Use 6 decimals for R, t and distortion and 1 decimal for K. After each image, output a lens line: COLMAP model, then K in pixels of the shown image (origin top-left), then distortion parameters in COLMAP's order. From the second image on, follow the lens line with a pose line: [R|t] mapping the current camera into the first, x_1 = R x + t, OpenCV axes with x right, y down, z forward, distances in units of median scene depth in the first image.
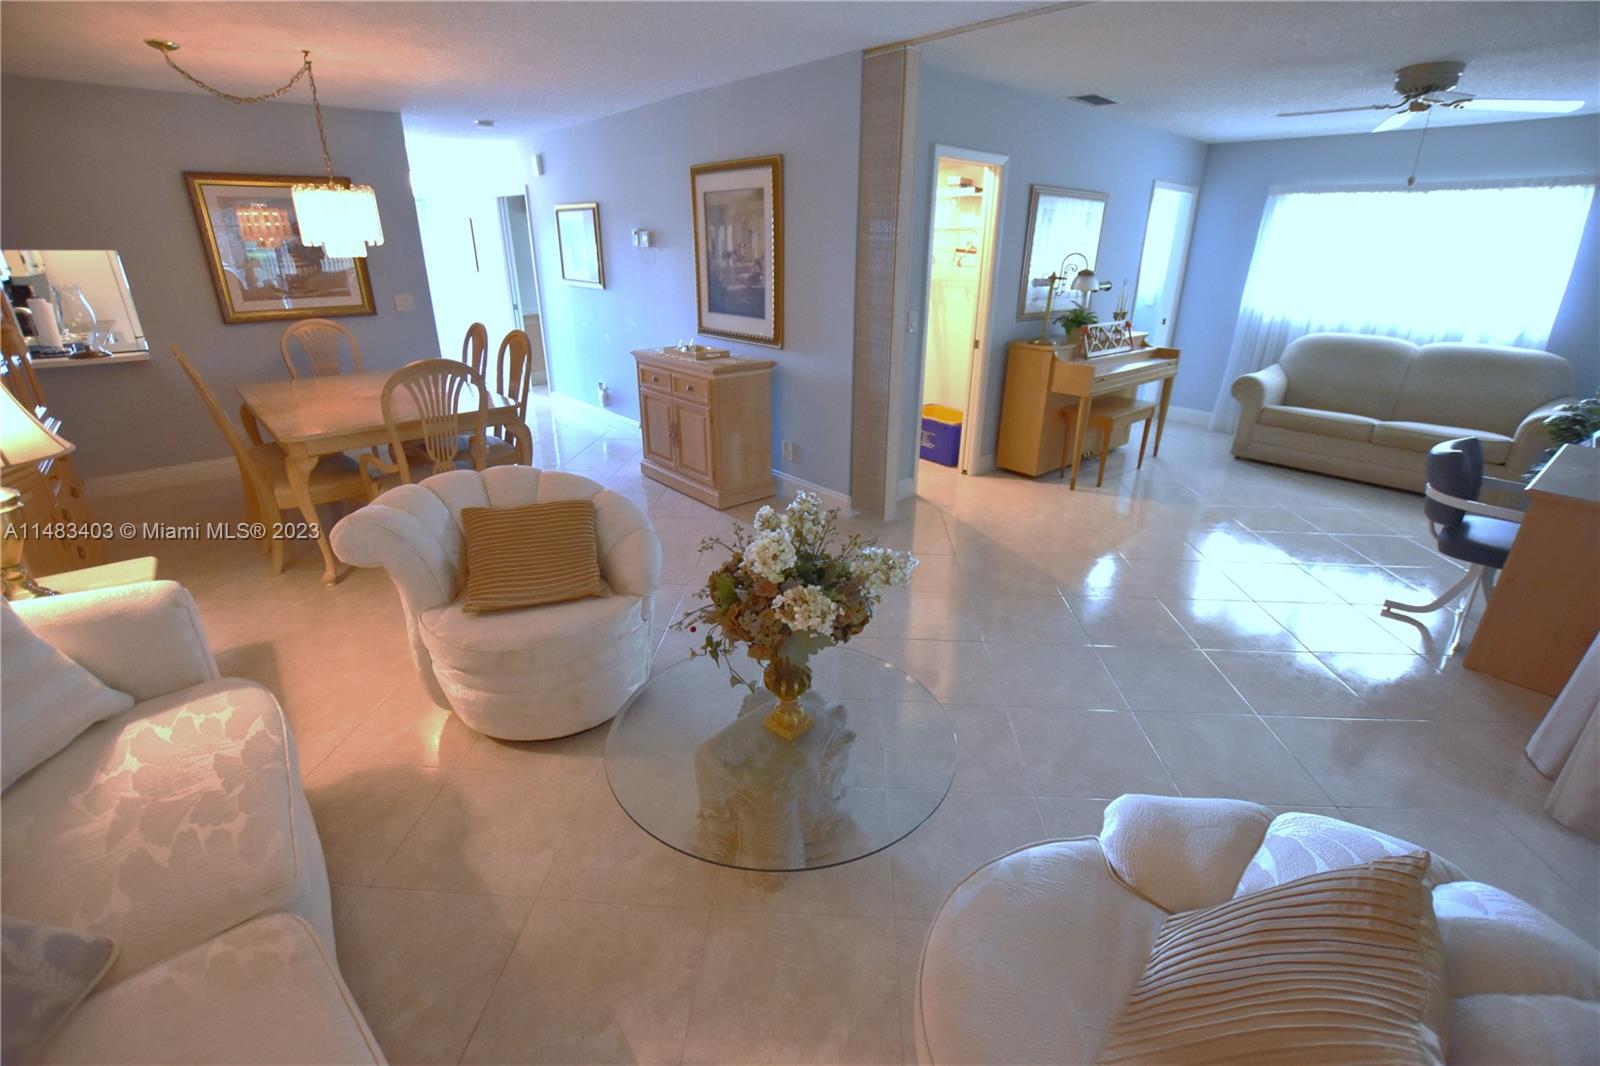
lens RADIAL K [[704.9, 0, 805.1], [0, 704.9, 531.6], [0, 0, 1]] dist [-0.035961, 0.005771]
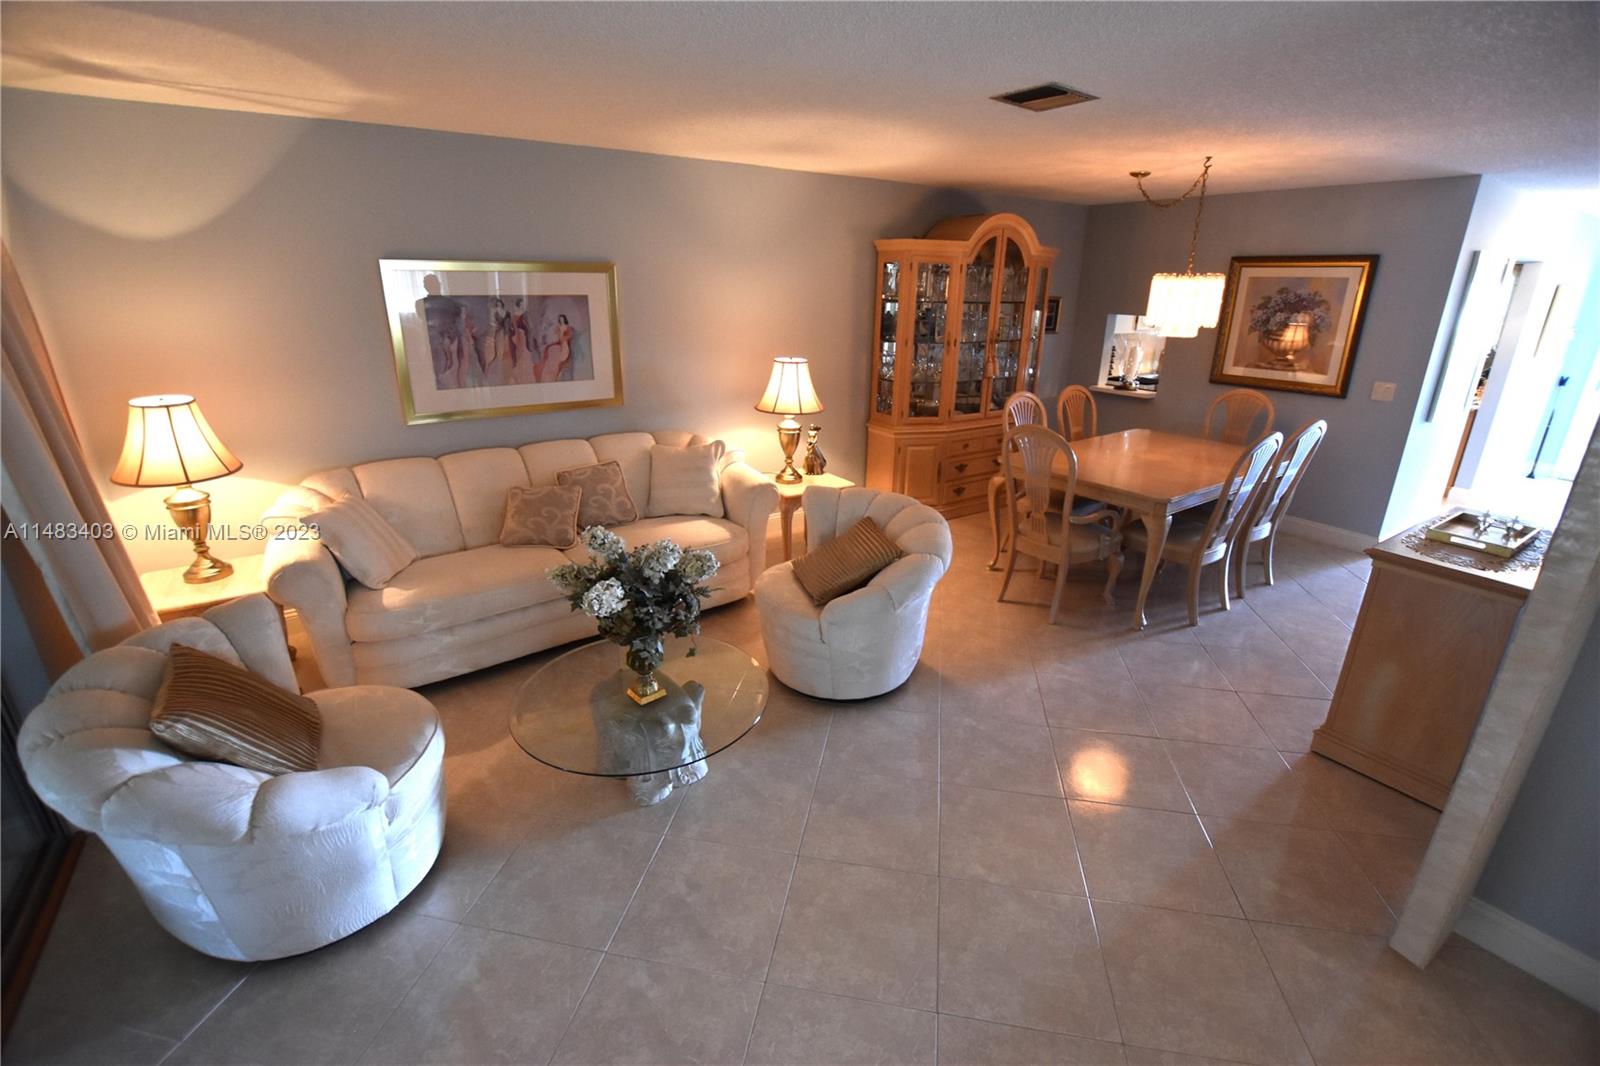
lens RADIAL K [[704.9, 0, 805.1], [0, 704.9, 531.6], [0, 0, 1]] dist [-0.035961, 0.005771]
pose [[-0.121519, 0.324054, -0.938201, 0.419929], [-0.382763, 0.856803, 0.345516, -0.217594], [0.915820, 0.401095, 0.019918, 0.425140]]
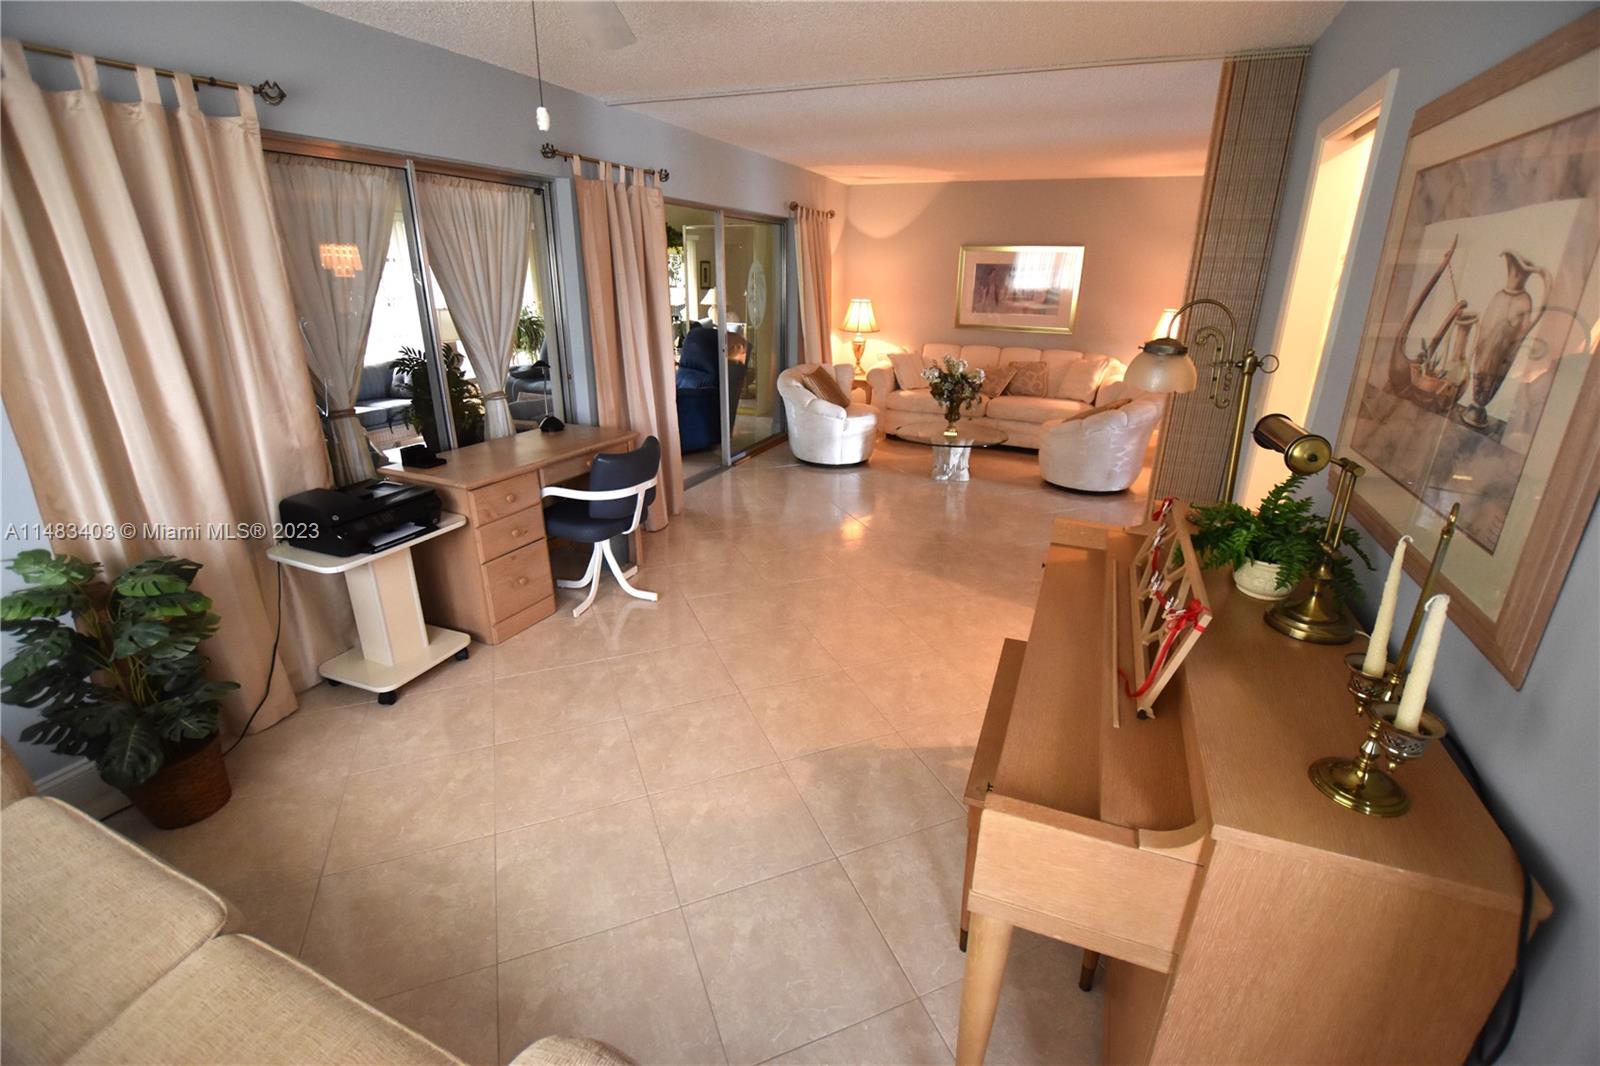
lens RADIAL K [[704.9, 0, 805.1], [0, 704.9, 531.6], [0, 0, 1]] dist [-0.035961, 0.005771]
pose [[-0.900522, 0.134611, -0.413449, 0.714019], [-0.179382, 0.751166, 0.635273, -0.472982], [0.396084, 0.646243, -0.652295, 1.162214]]
